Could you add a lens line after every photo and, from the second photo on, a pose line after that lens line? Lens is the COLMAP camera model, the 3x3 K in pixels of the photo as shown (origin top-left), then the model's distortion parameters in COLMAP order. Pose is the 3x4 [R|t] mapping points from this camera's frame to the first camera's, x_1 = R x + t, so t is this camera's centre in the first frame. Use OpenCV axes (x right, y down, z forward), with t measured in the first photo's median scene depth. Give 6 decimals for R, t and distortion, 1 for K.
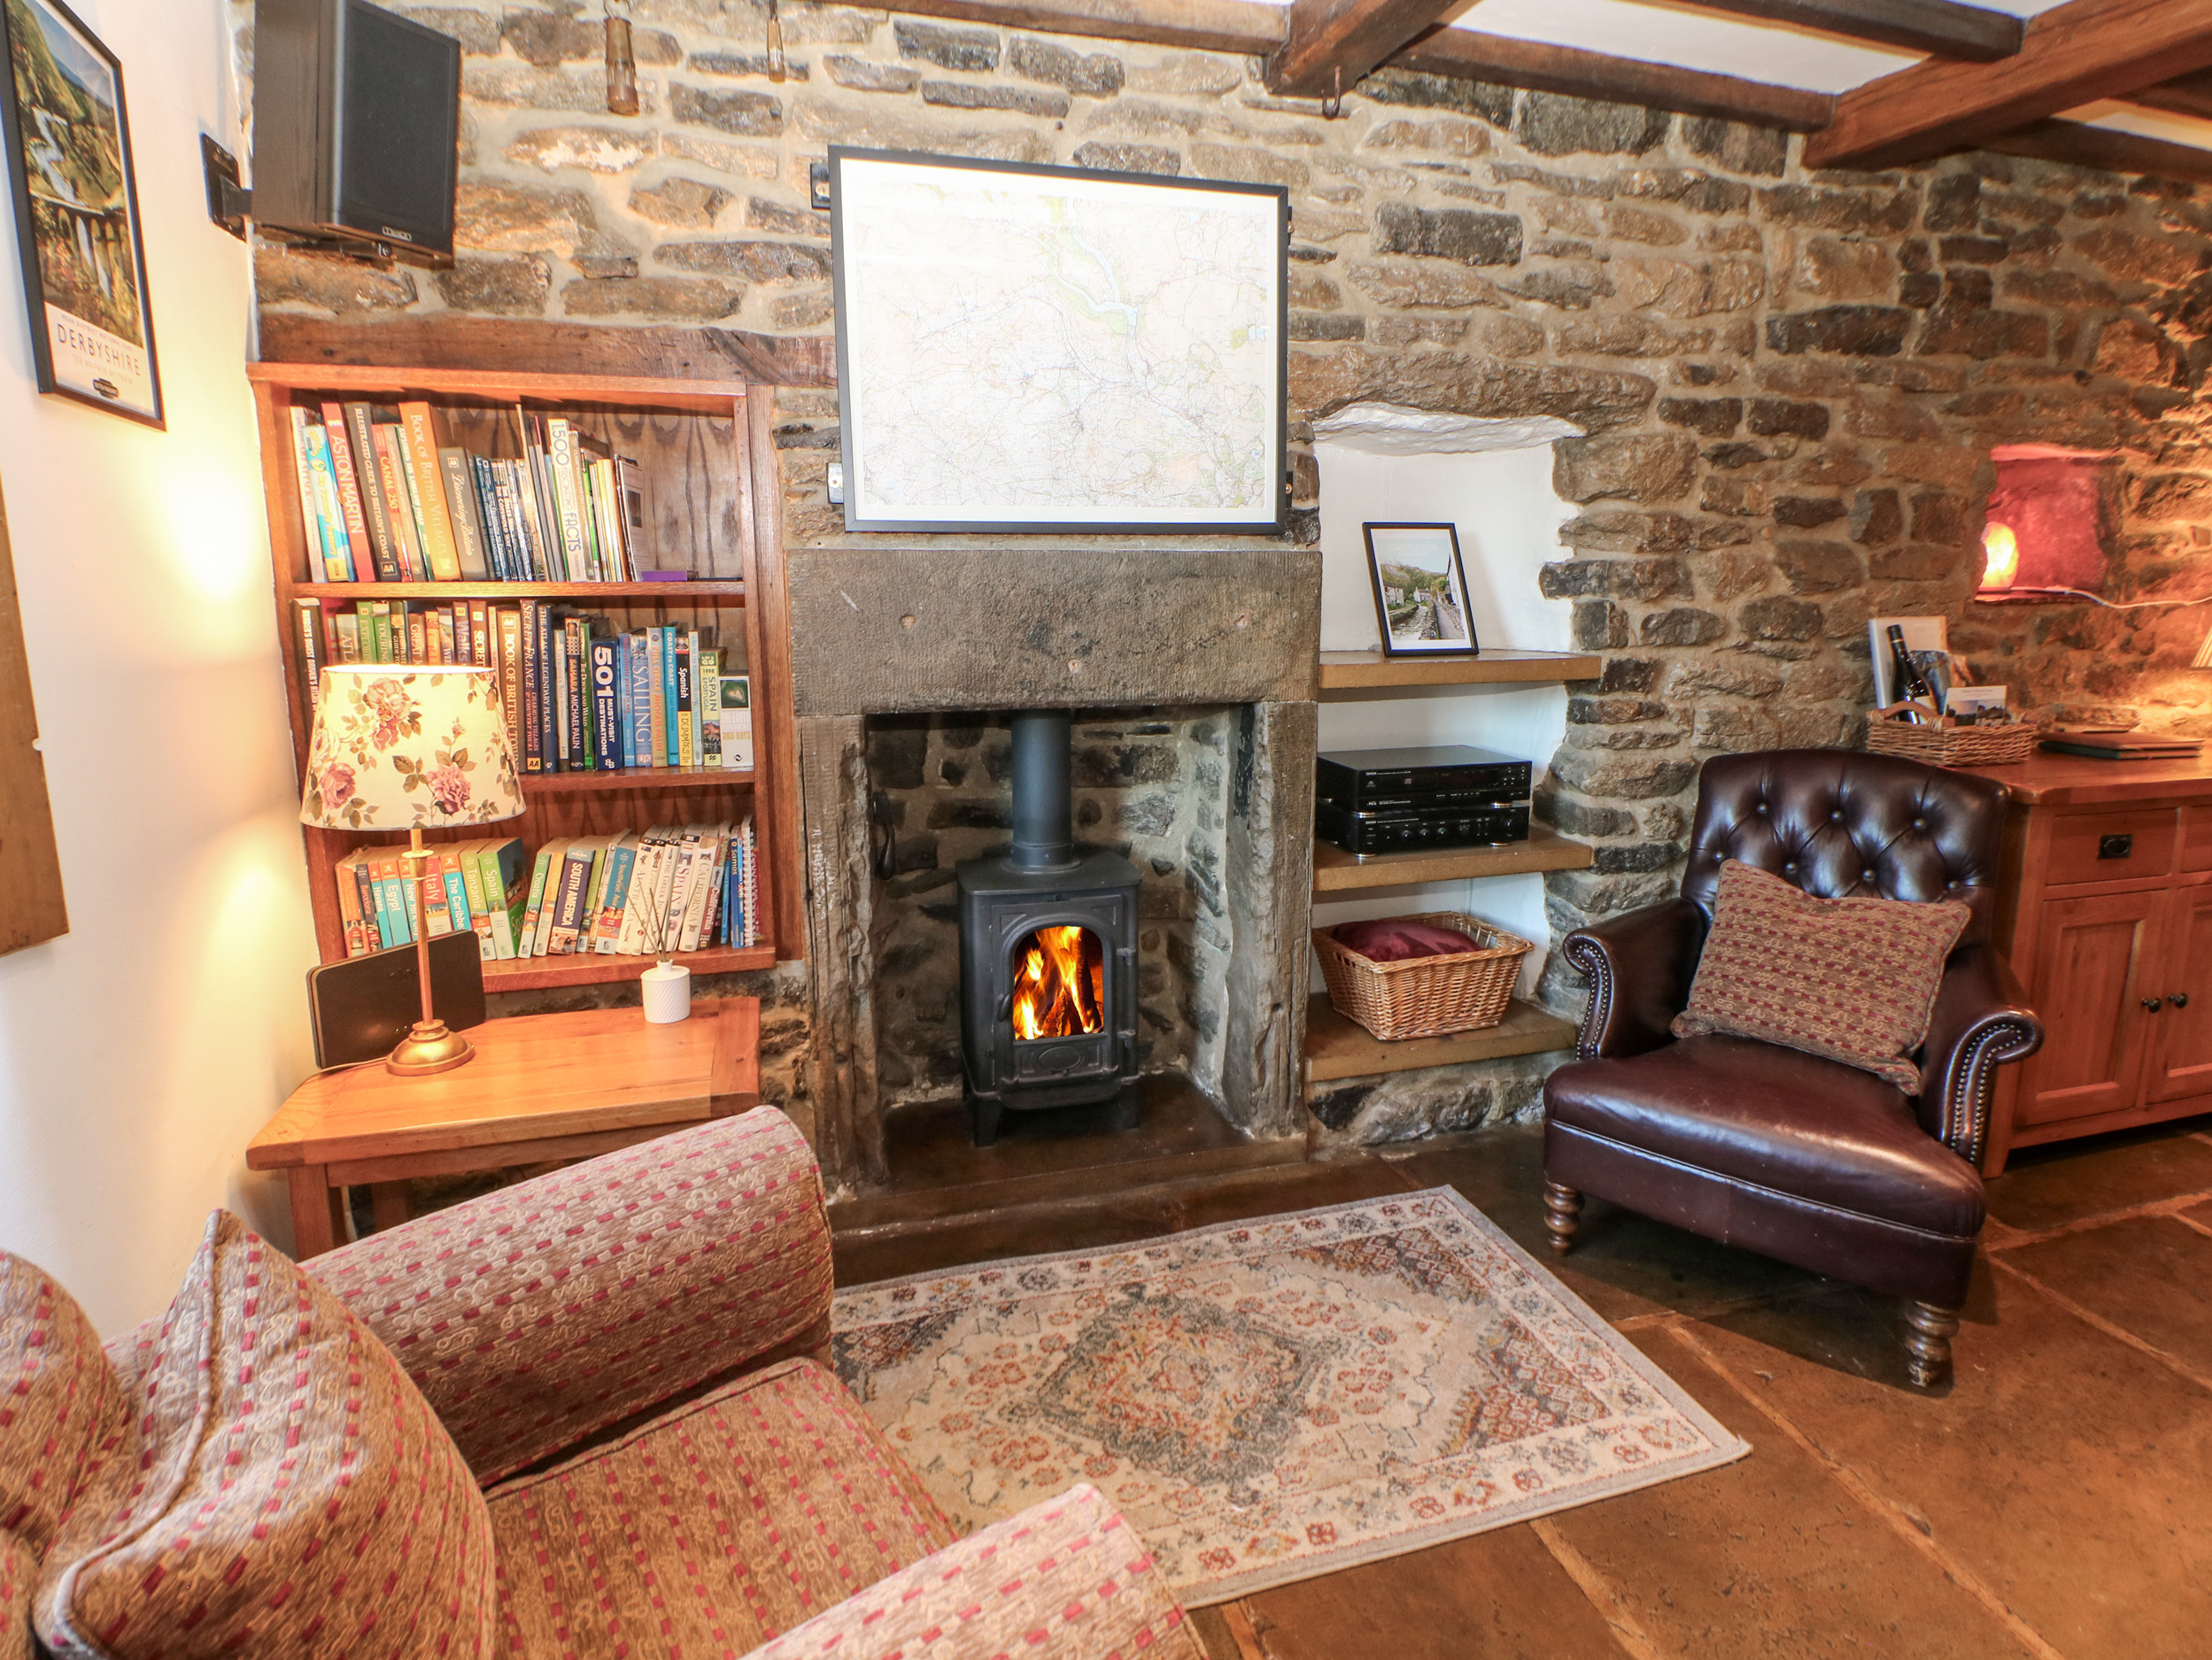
lens RADIAL K [[1159.9, 0, 1099.0], [0, 1159.9, 777.3], [0, 0, 1]] dist [-0.003341, -0.000829]
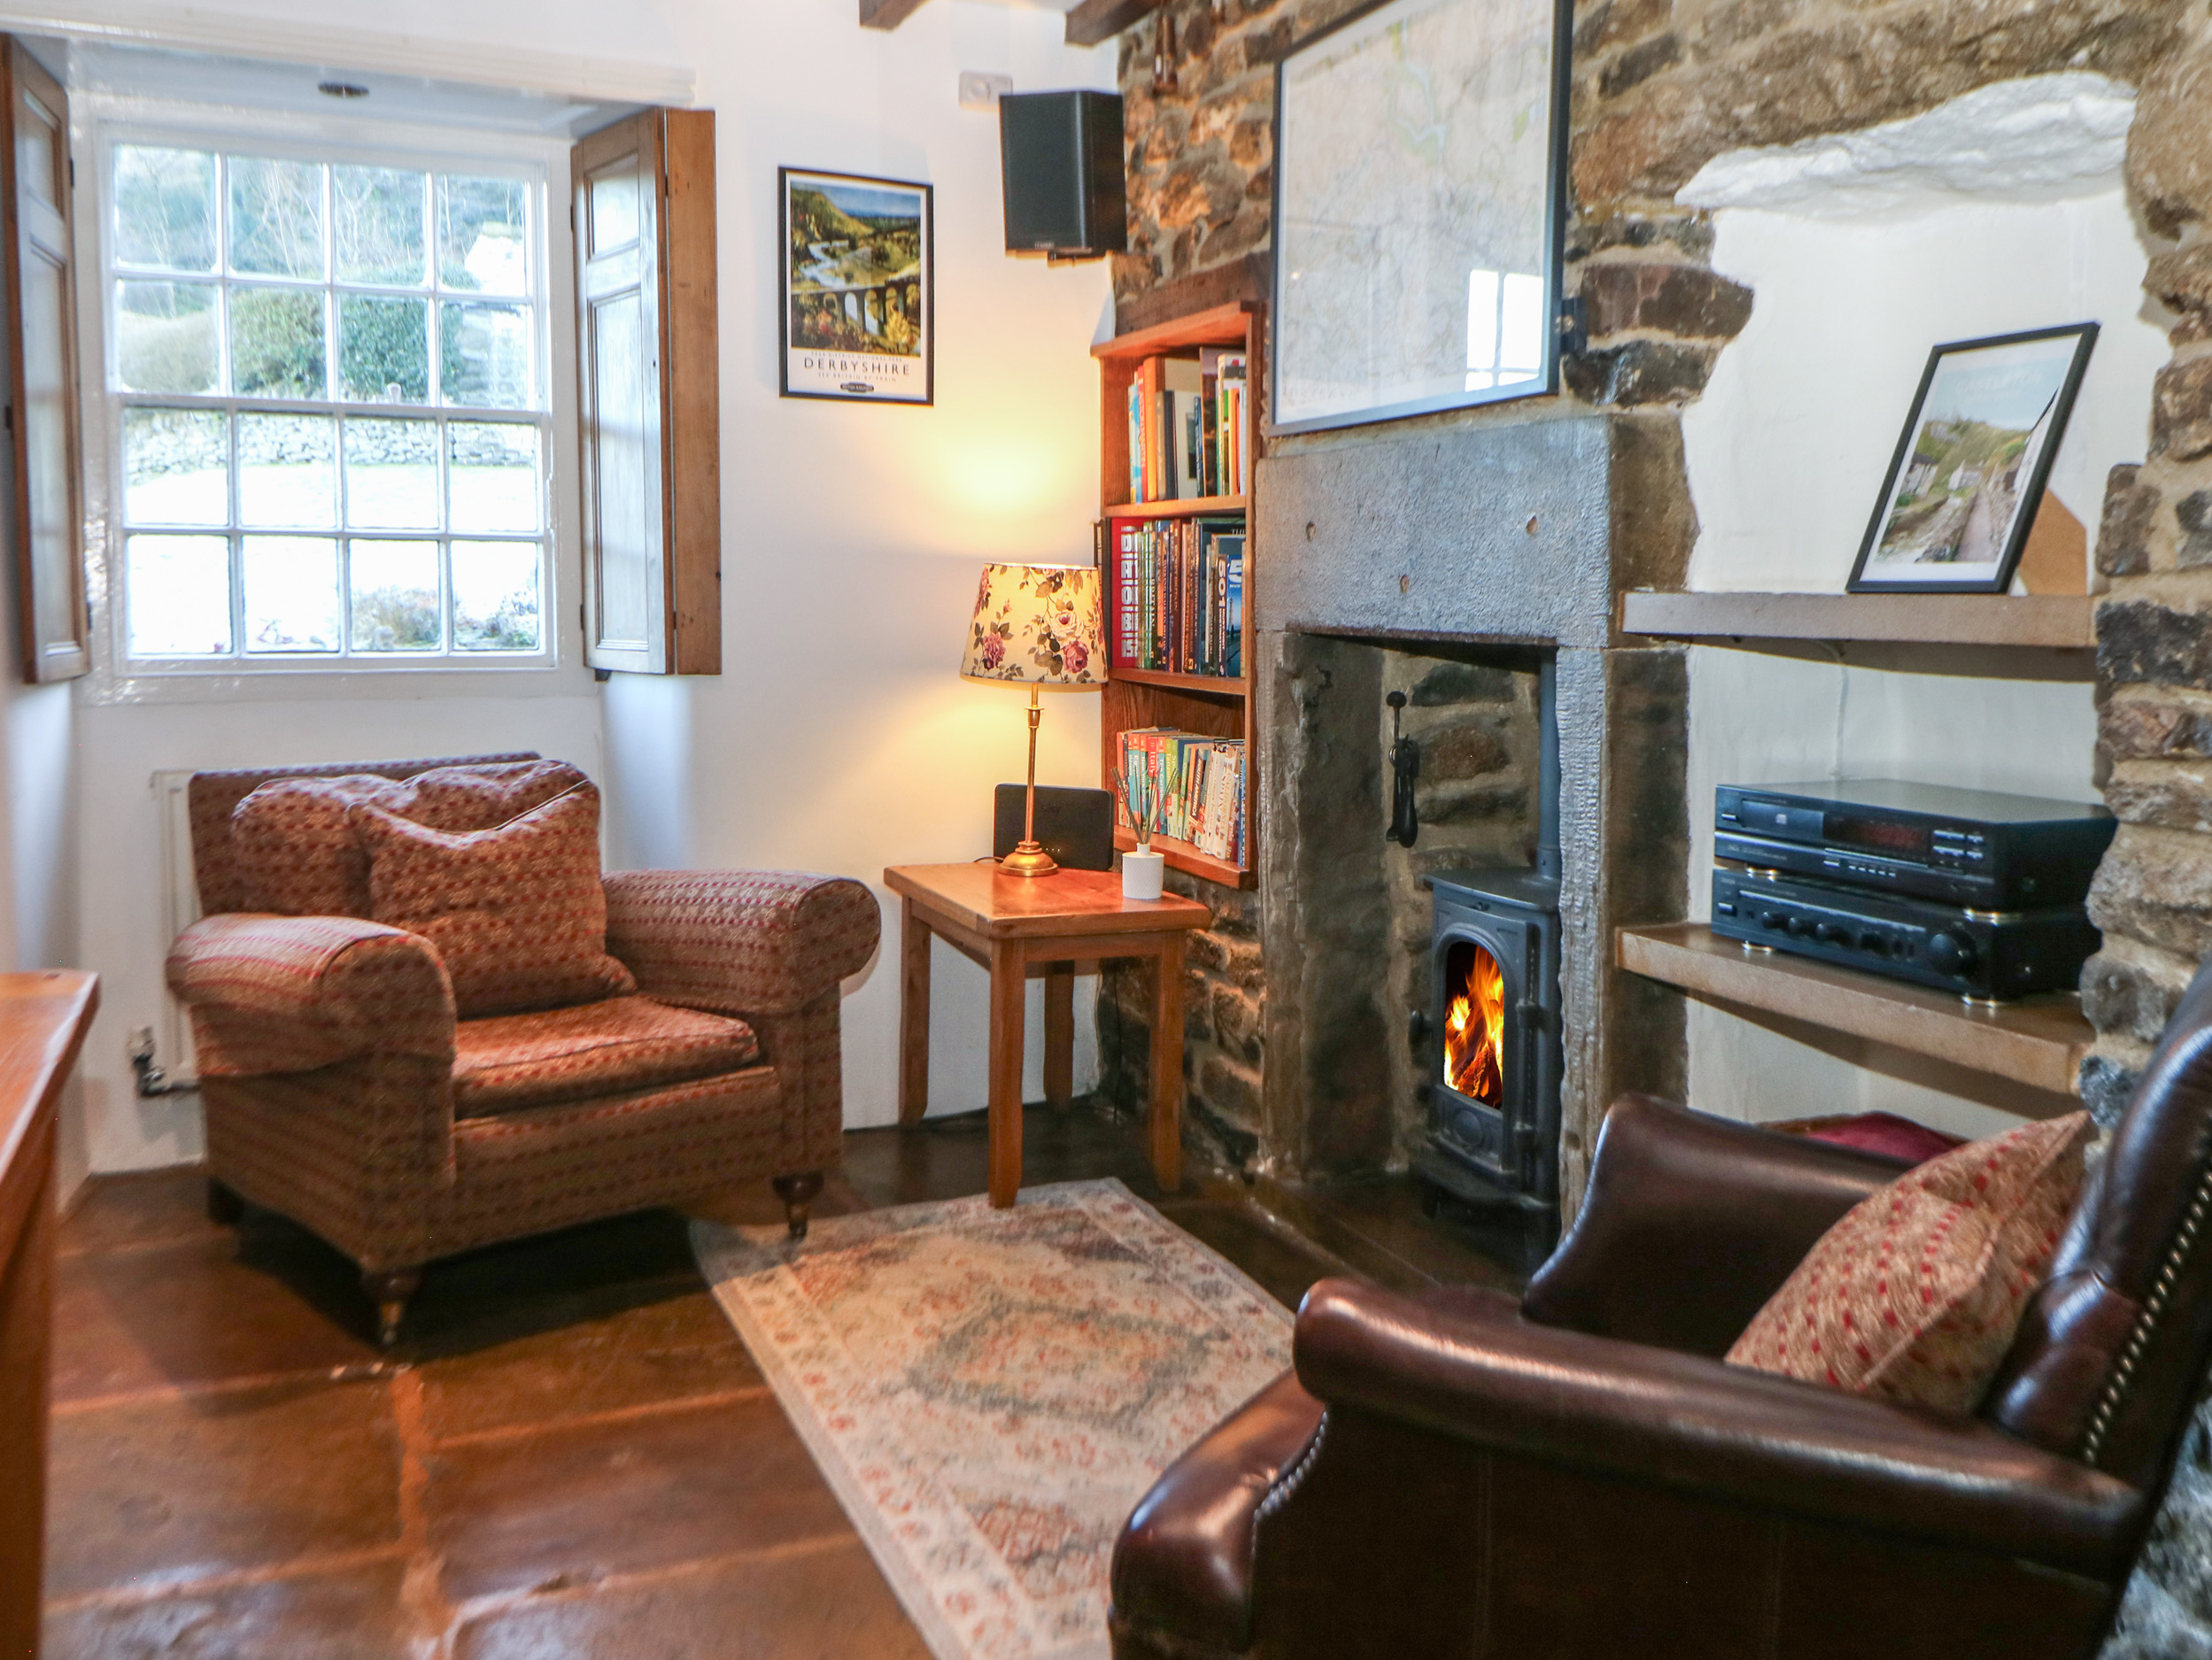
lens RADIAL K [[1958.7, 0, 1106.2], [0, 1958.7, 766.0], [0, 0, 1]] dist [0.007944, 0.007386]
pose [[0.110674, 0.093710, -0.989429, 1.567332], [-0.177597, 0.981386, 0.073083, -0.044121], [0.977860, 0.167631, 0.125256, 0.799071]]
